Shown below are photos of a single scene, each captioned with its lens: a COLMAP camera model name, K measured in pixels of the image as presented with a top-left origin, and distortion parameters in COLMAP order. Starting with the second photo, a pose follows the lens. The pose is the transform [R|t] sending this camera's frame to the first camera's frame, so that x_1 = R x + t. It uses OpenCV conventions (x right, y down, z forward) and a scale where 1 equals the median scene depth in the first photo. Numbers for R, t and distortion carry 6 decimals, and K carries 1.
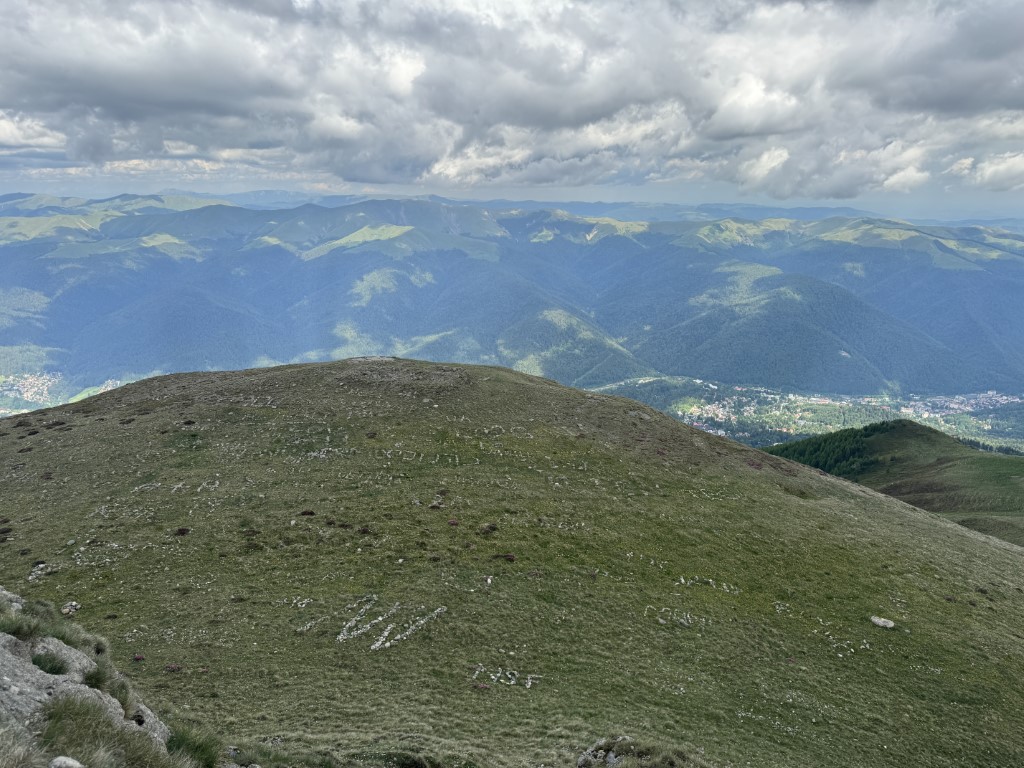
lens RADIAL K [[712.2, 0, 506.7], [0, 712.2, 381.9], [0, 0, 1]] dist [0.113060, -0.165738]
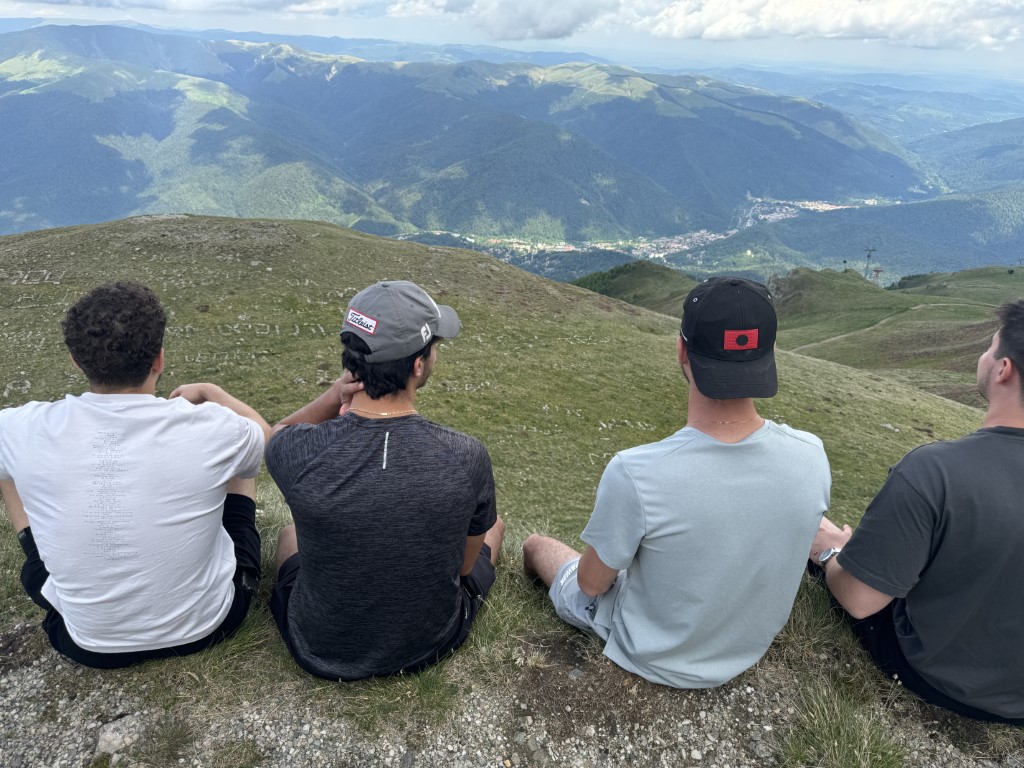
lens RADIAL K [[717.9, 0, 508.2], [0, 717.9, 385.0], [0, 0, 1]] dist [0.098257, -0.148987]
pose [[0.943725, -0.113808, 0.310533, -0.137003], [0.050052, 0.977261, 0.206047, 0.005424], [-0.326922, -0.178909, 0.927962, 0.091248]]
